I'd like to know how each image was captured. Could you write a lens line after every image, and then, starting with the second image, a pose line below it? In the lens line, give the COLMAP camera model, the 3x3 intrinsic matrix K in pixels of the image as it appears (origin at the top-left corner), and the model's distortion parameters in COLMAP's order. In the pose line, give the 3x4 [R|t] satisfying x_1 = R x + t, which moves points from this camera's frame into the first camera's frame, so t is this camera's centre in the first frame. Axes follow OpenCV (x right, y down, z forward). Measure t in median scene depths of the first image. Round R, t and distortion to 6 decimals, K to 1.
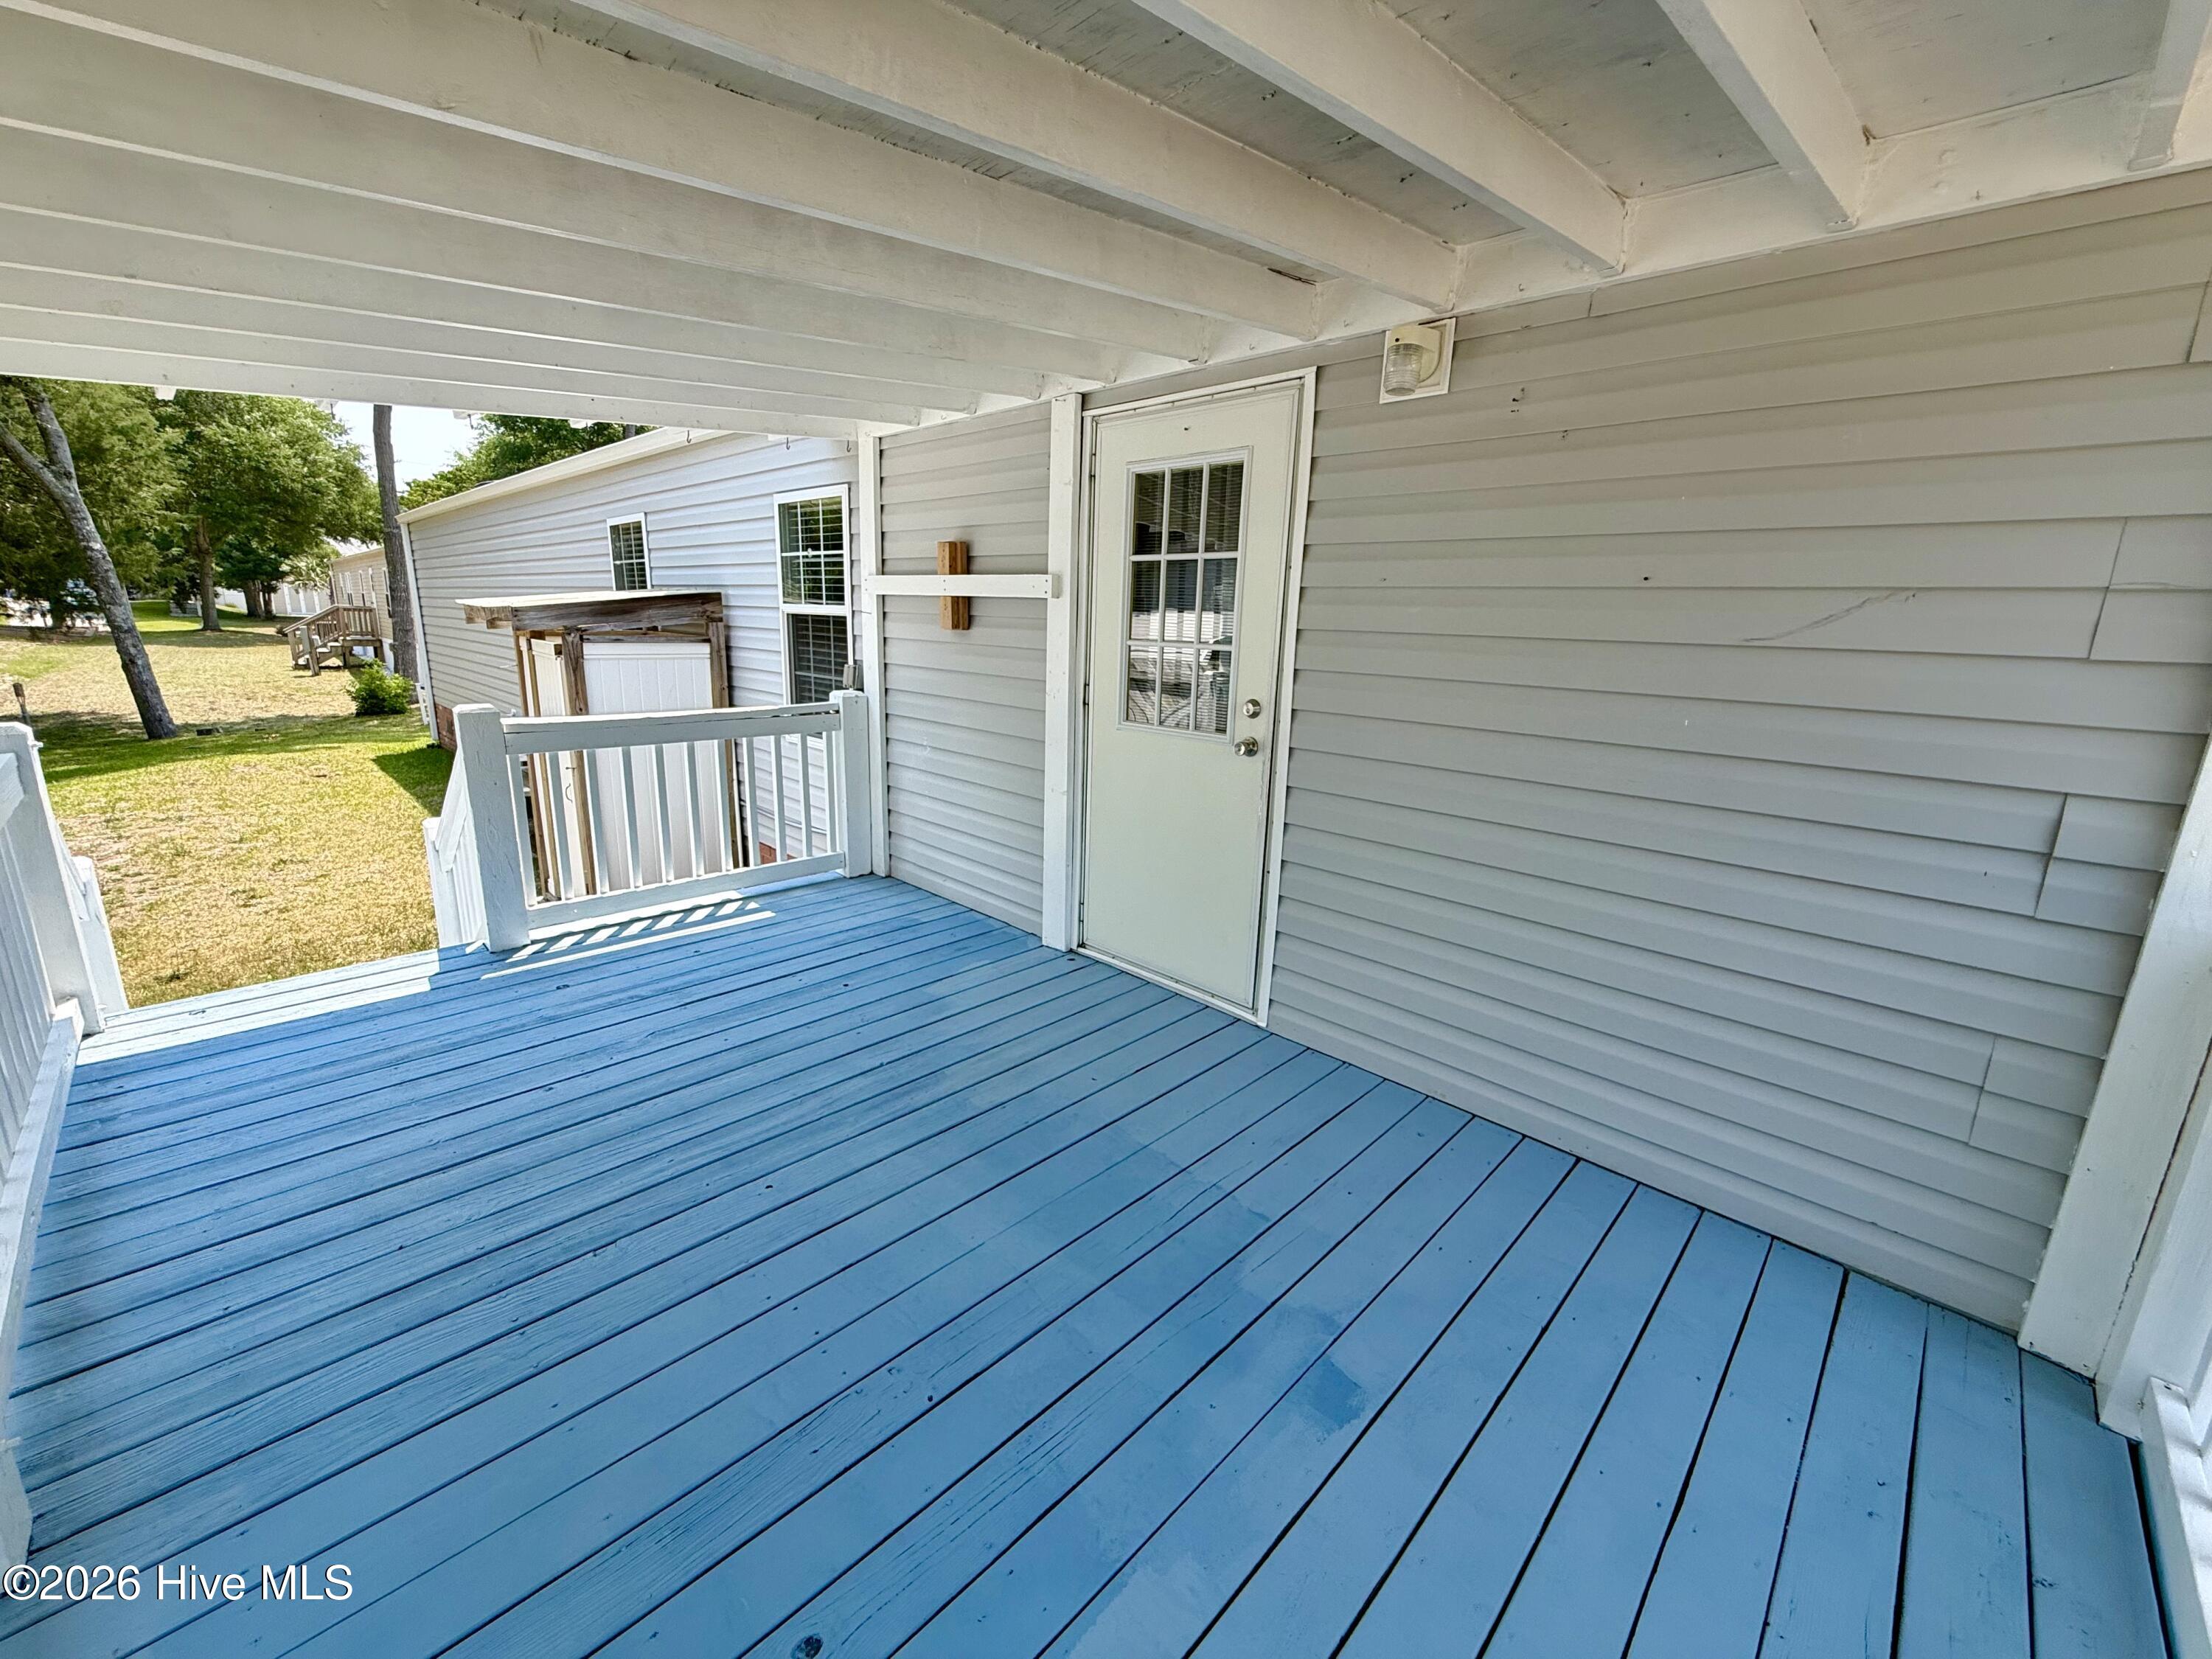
lens RADIAL K [[887.2, 0, 1106.0], [0, 887.2, 829.5], [0, 0, 1]] dist [0.001756, 0.000730]
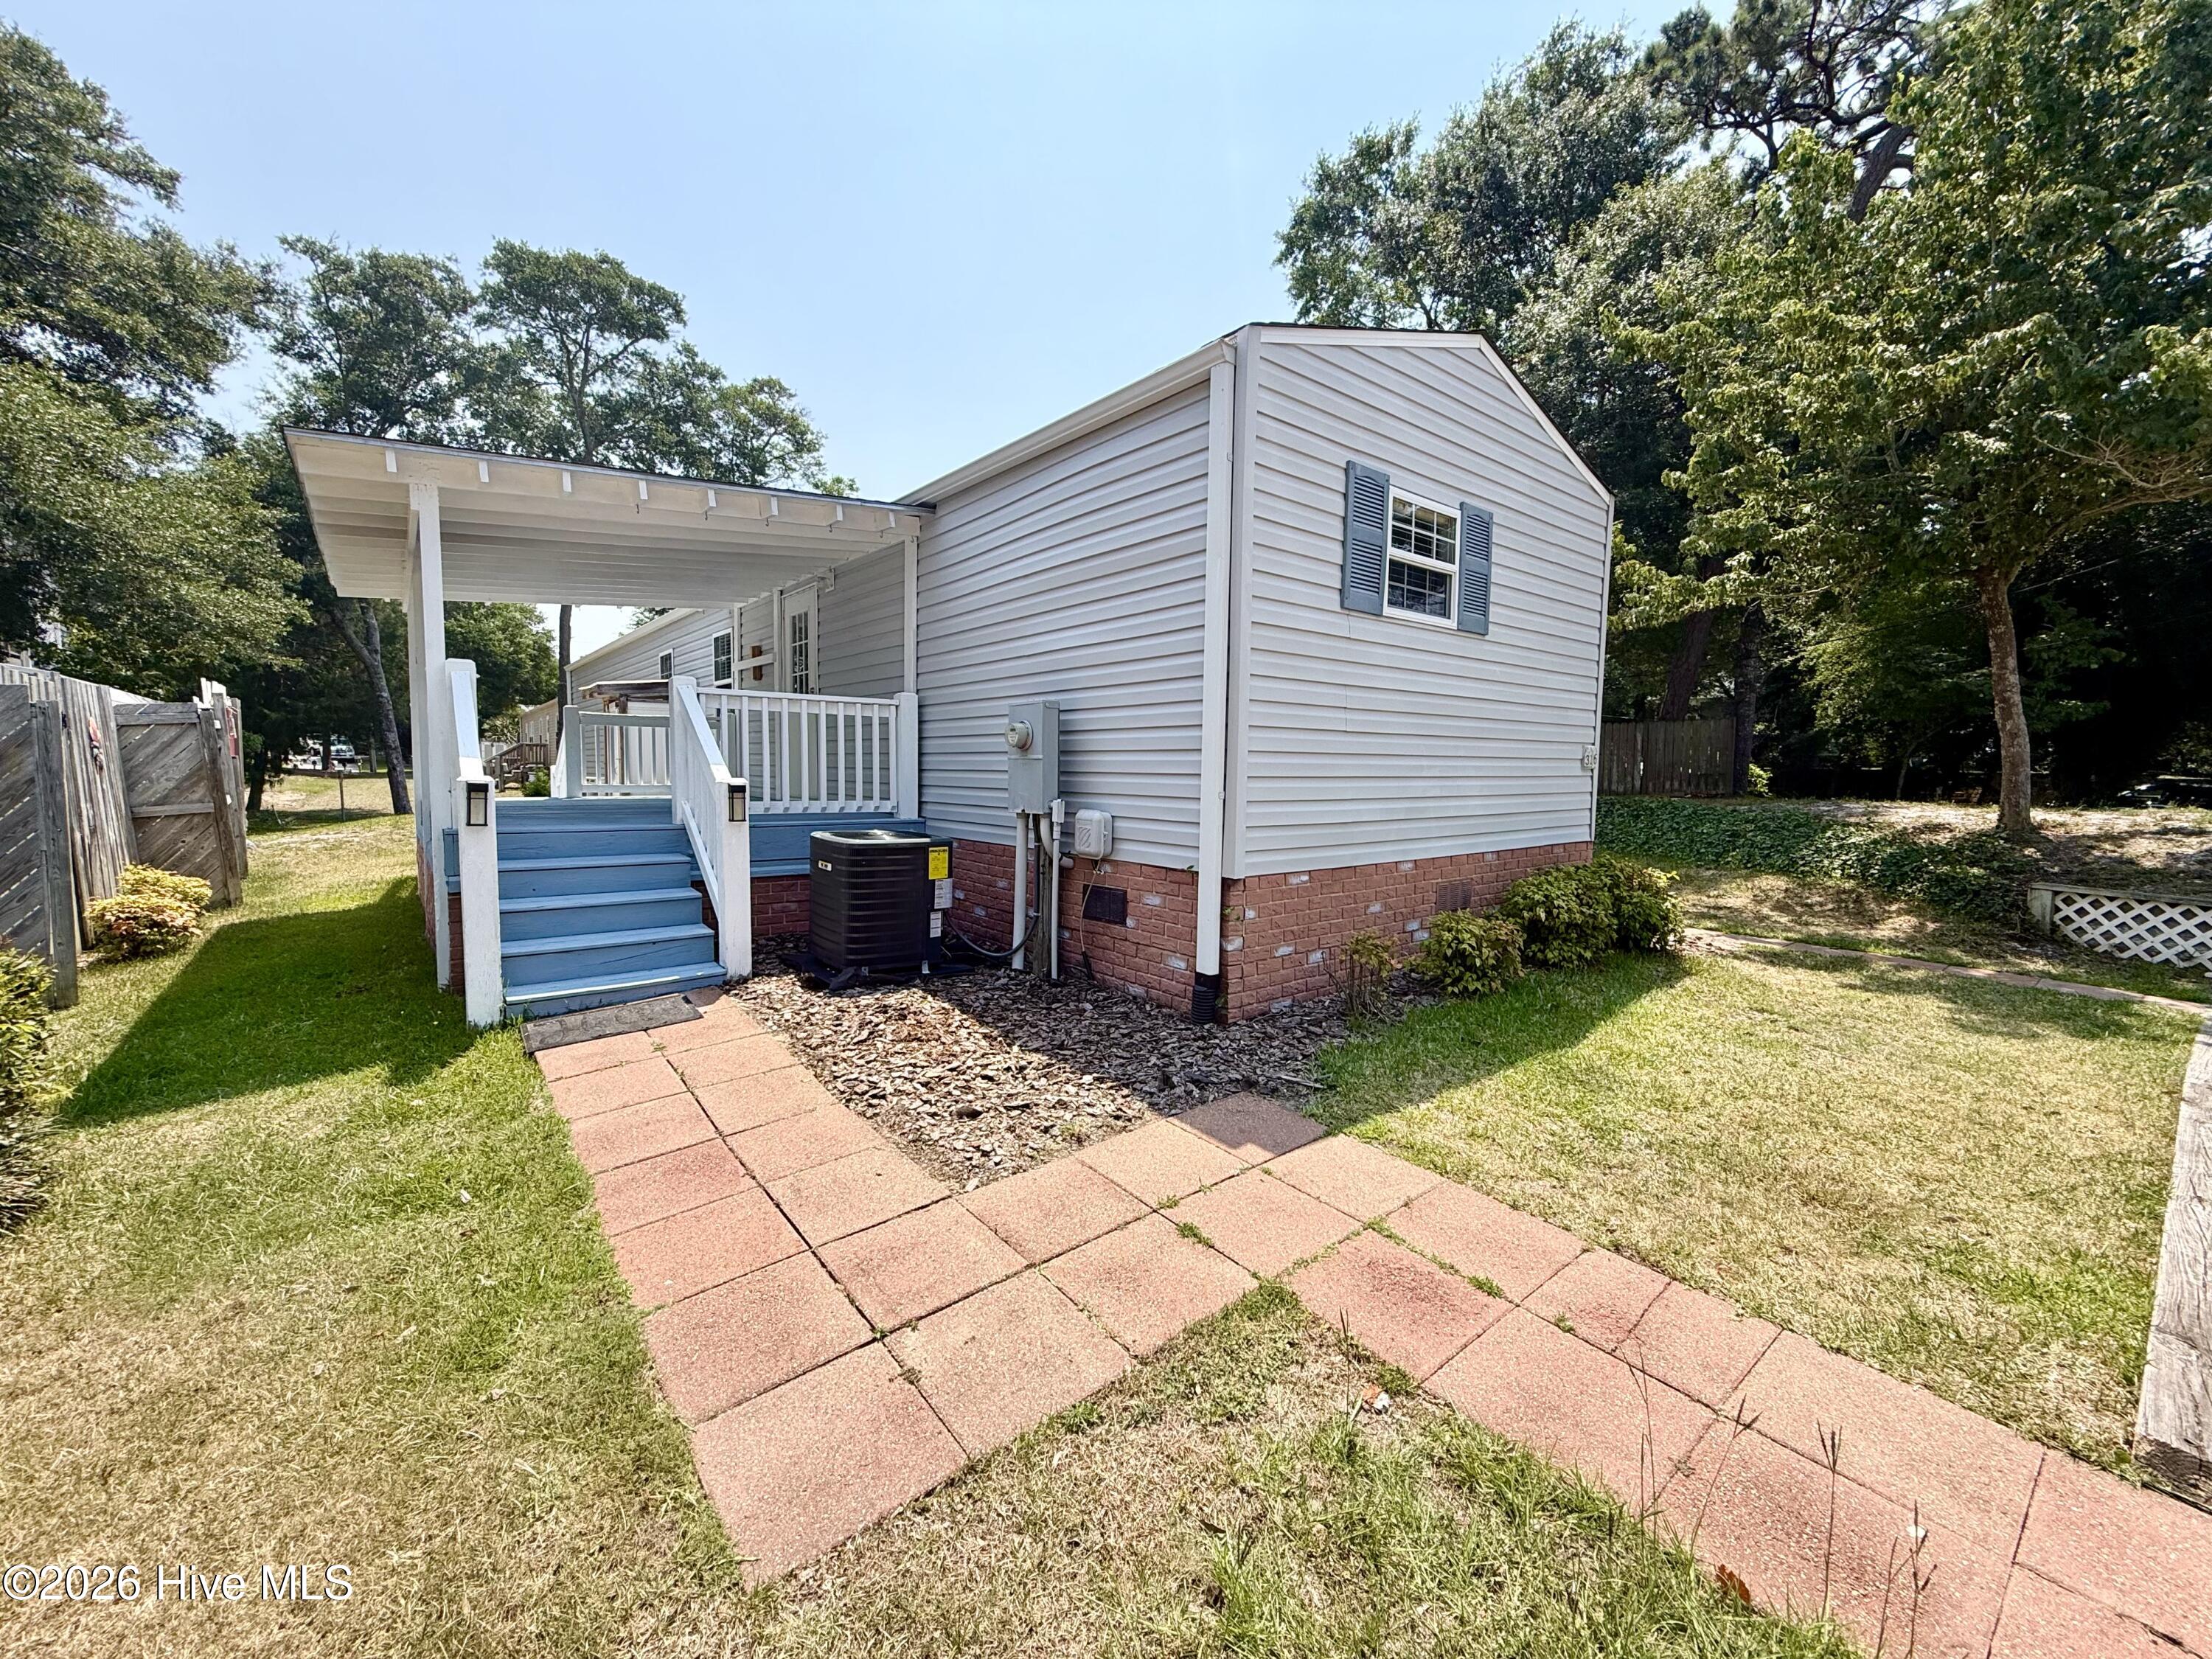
lens RADIAL K [[887.2, 0, 1106.0], [0, 887.2, 829.5], [0, 0, 1]] dist [0.001756, 0.000730]
pose [[0.993530, -0.011090, -0.113025, 0.117898], [-0.007498, 0.986644, -0.162719, 0.065574], [0.113320, 0.162514, 0.980177, -0.143635]]
